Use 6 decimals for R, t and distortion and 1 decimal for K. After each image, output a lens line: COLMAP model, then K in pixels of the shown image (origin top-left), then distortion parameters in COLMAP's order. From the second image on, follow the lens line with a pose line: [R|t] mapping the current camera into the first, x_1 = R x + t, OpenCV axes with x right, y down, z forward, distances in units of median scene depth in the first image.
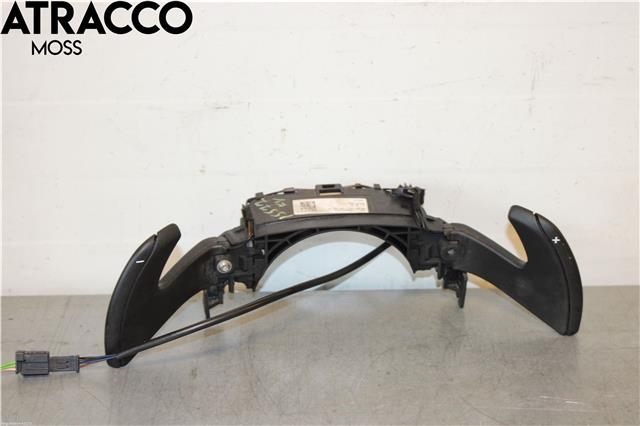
lens RADIAL K [[1245.9, 0, 320.0], [0, 1245.9, 213.0], [0, 0, 1]] dist [0.019759, 0.041917]
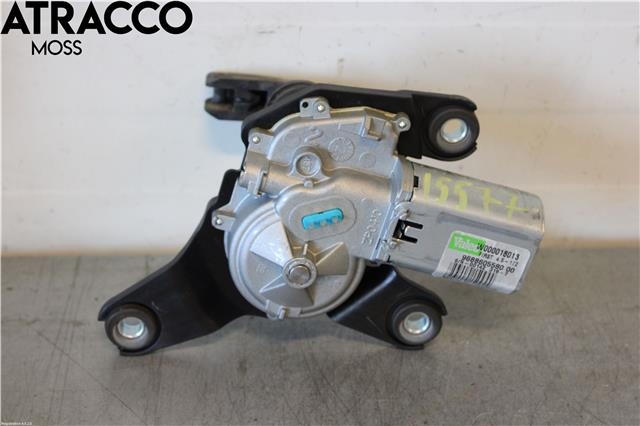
lens RADIAL K [[1131.4, 0, 320.0], [0, 1131.4, 213.0], [0, 0, 1]] dist [0.000078, -0.100389]
pose [[0.998697, 0.005623, 0.050726, -0.088493], [-0.010626, 0.995042, 0.098885, -0.044251], [-0.049919, -0.099295, 0.993805, 0.274785]]
